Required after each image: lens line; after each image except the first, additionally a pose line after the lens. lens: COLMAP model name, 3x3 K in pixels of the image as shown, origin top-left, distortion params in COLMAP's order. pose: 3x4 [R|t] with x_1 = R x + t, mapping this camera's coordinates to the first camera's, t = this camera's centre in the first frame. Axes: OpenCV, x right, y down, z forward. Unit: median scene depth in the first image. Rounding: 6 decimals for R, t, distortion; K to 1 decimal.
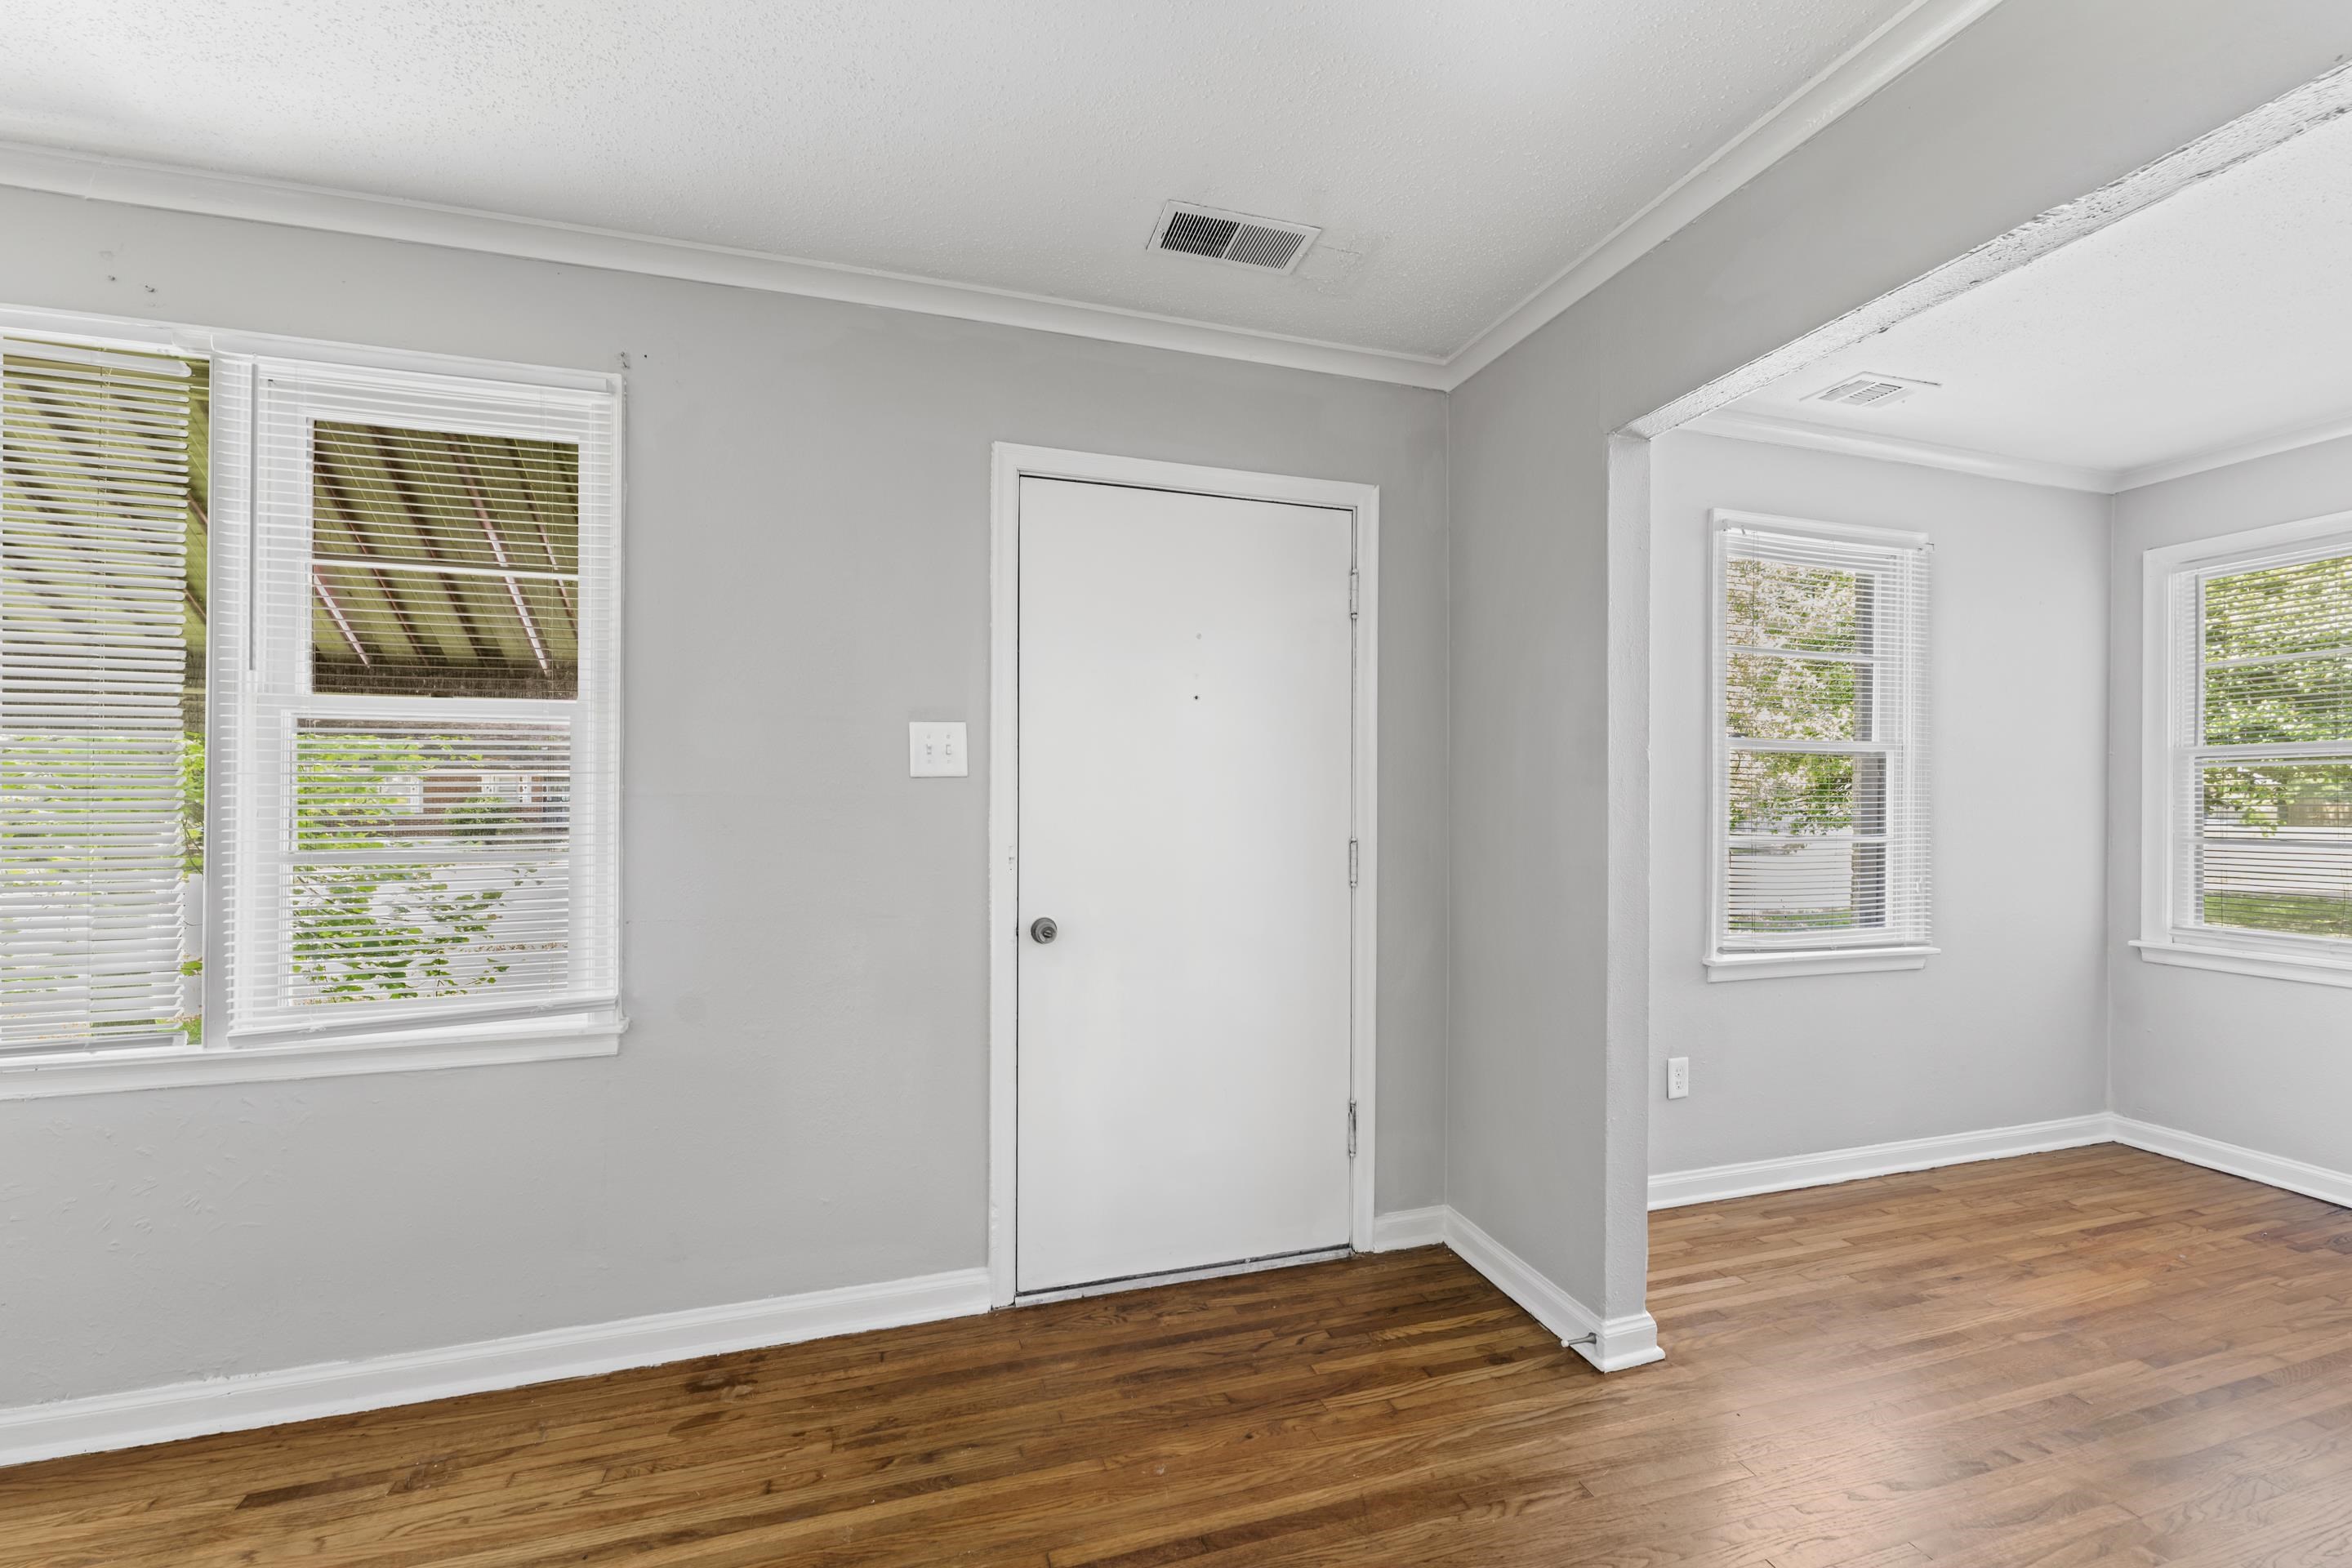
lens RADIAL K [[932.6, 0, 1172.1], [0, 932.6, 796.5], [0, 0, 1]] dist [0.001448, -0.000081]
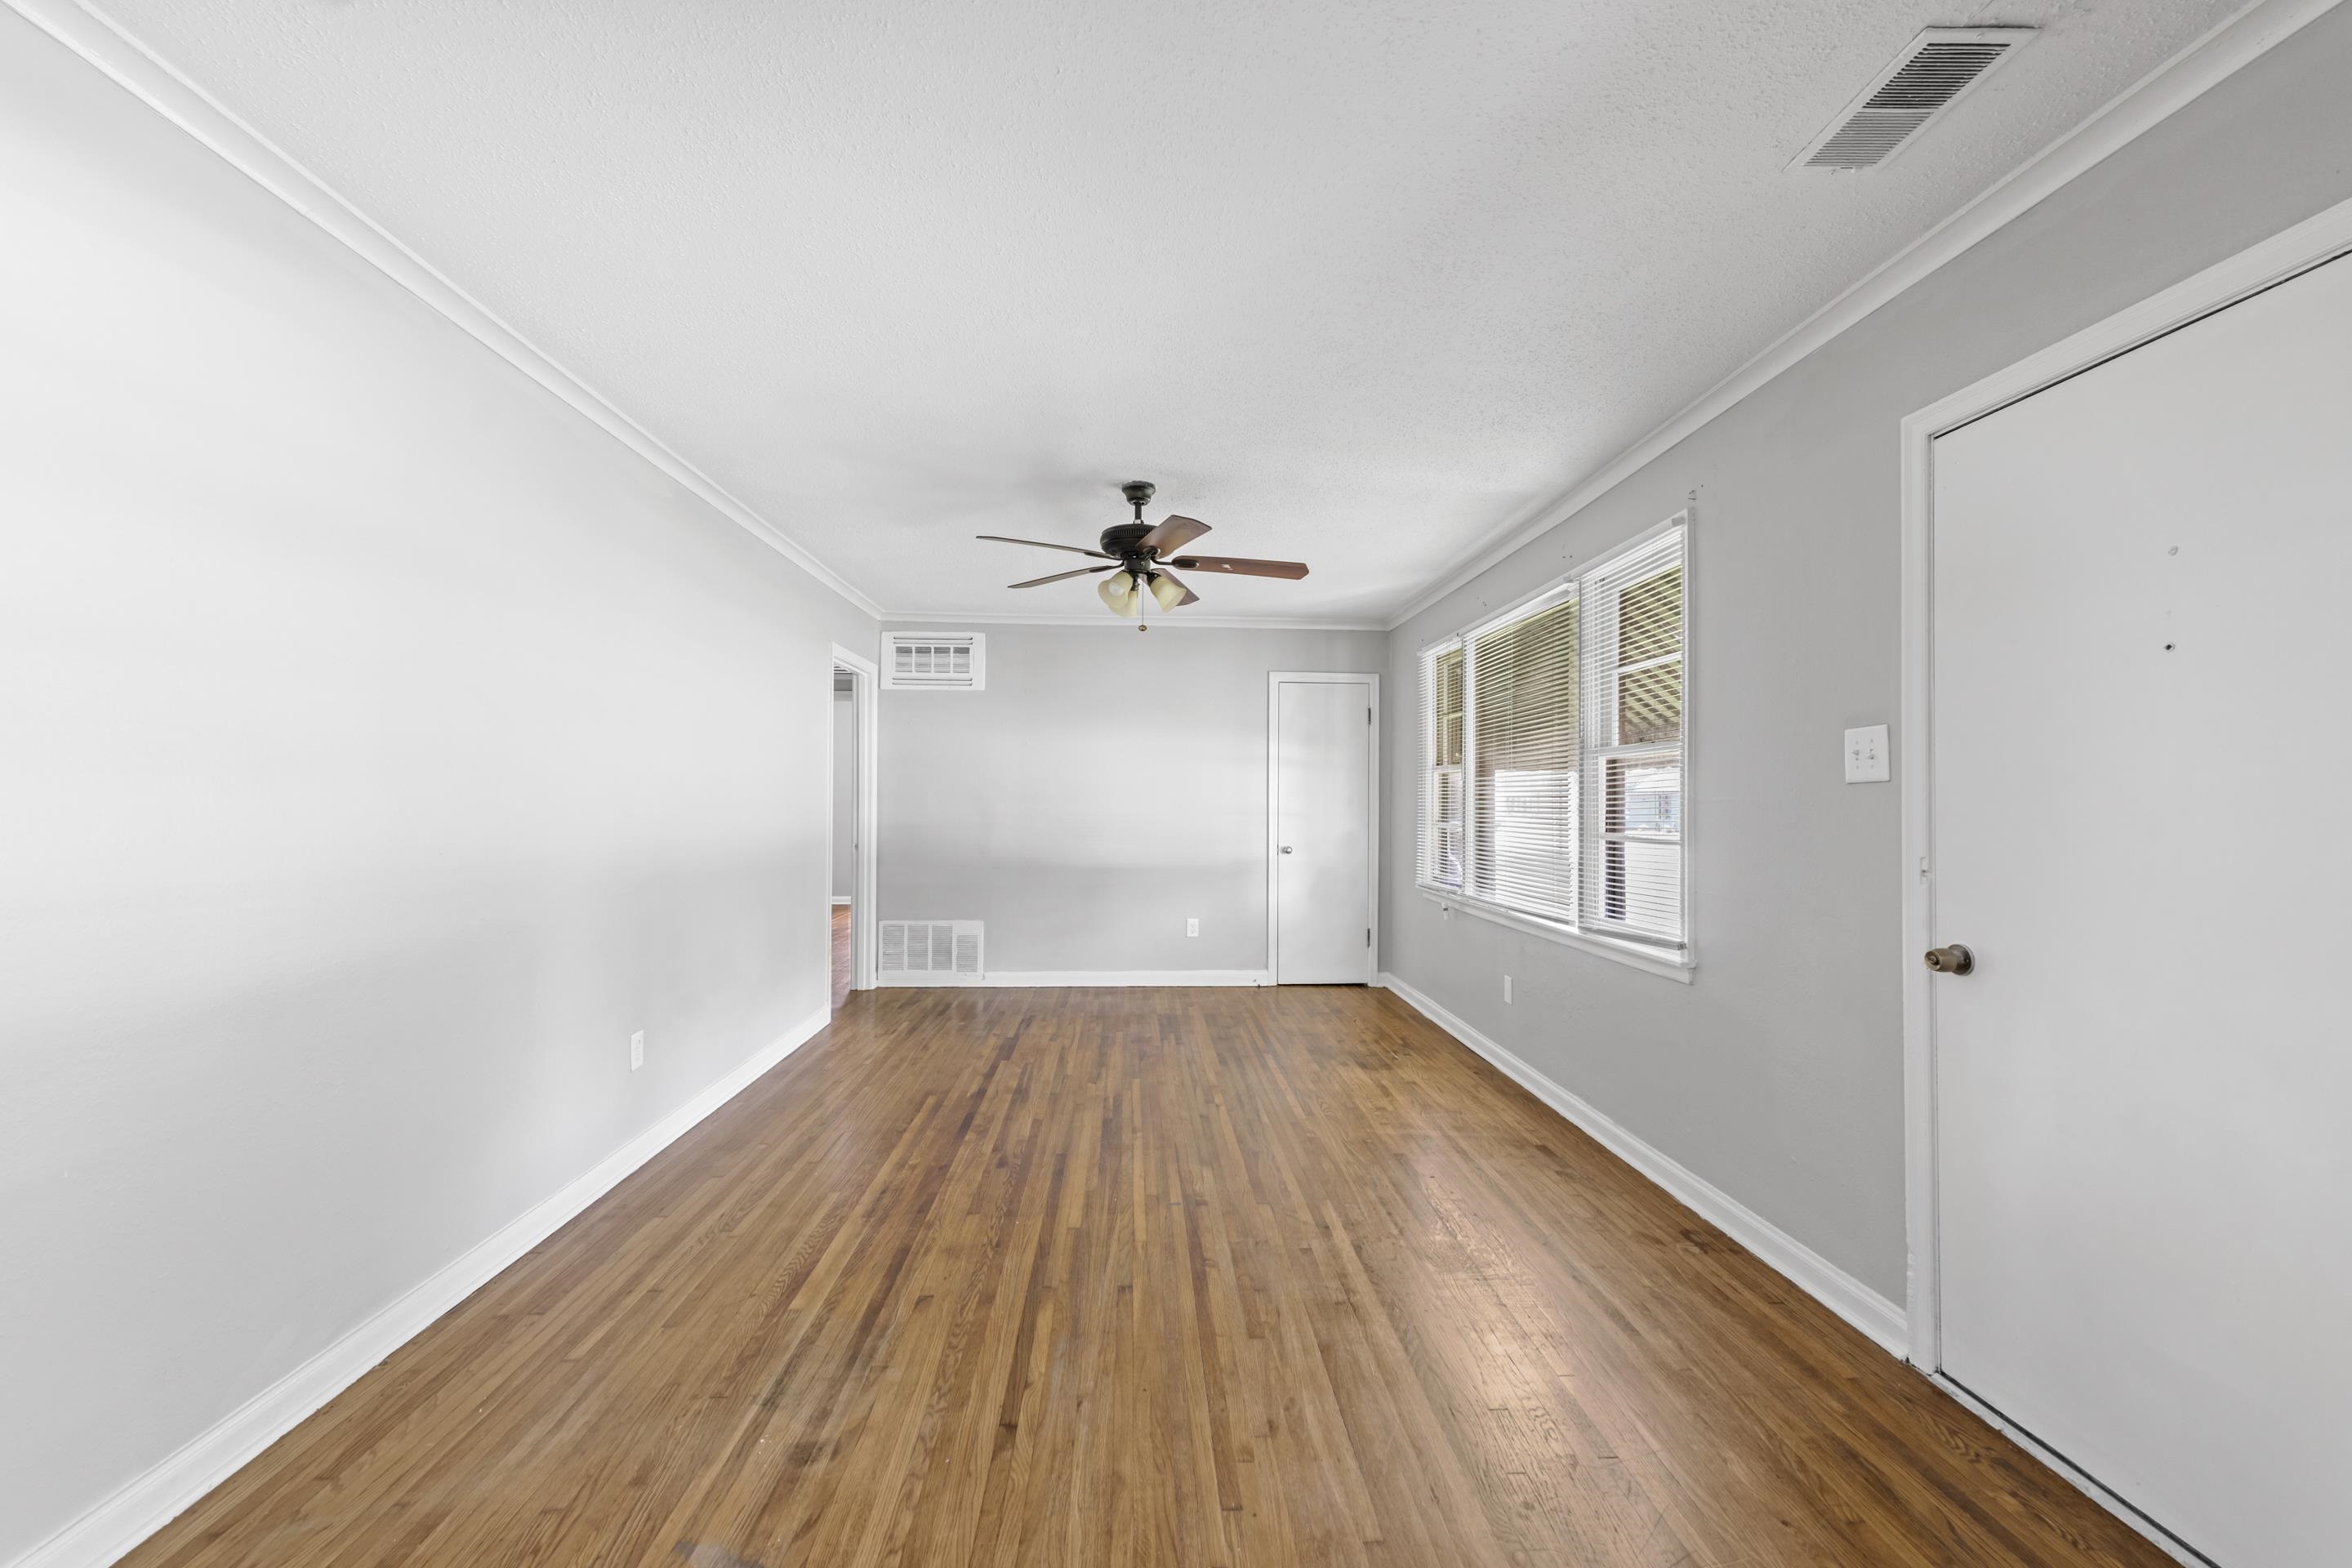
lens RADIAL K [[932.6, 0, 1172.1], [0, 932.6, 796.5], [0, 0, 1]] dist [0.001448, -0.000081]
pose [[-0.251462, -0.011719, -0.967796, 0.752397], [-0.003128, 0.999931, -0.011296, 0.006531], [0.967862, 0.000187, -0.251482, 0.454489]]
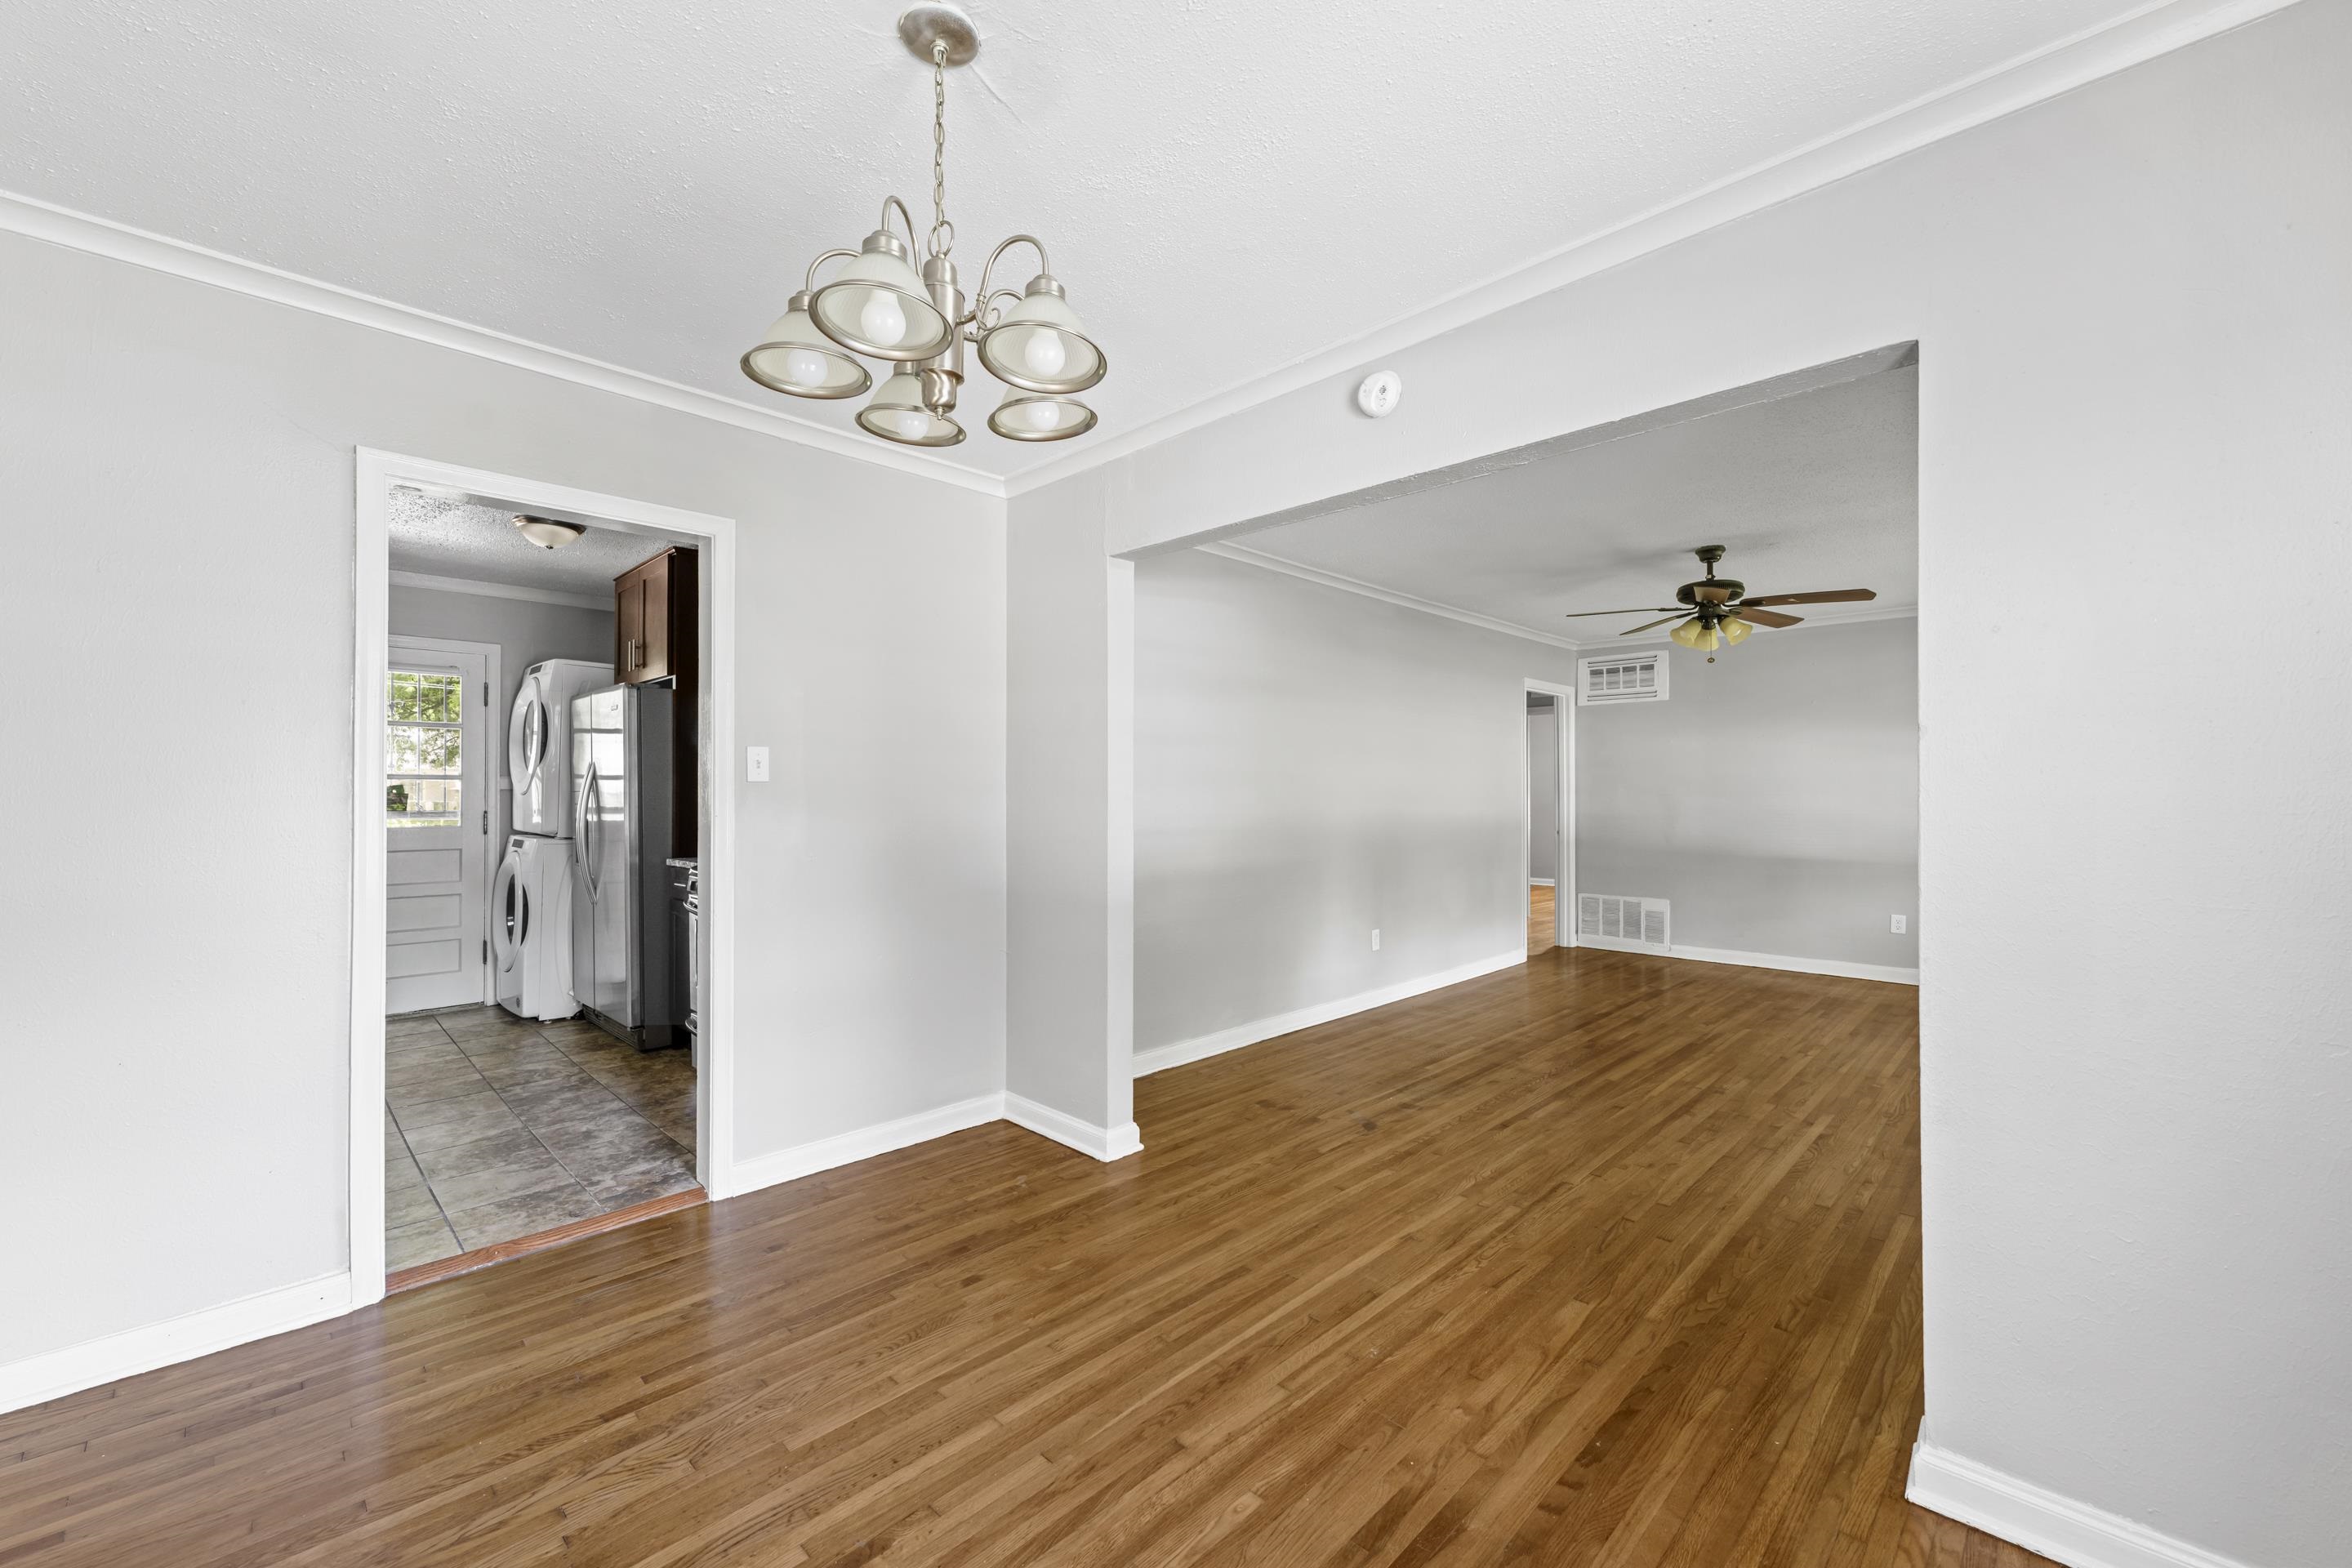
lens RADIAL K [[932.6, 0, 1172.1], [0, 932.6, 796.5], [0, 0, 1]] dist [0.001448, -0.000081]
pose [[-0.881412, -0.005698, -0.472314, 1.145882], [-0.004574, 0.999983, -0.003529, 0.011022], [0.472327, -0.000950, -0.881423, 1.107081]]
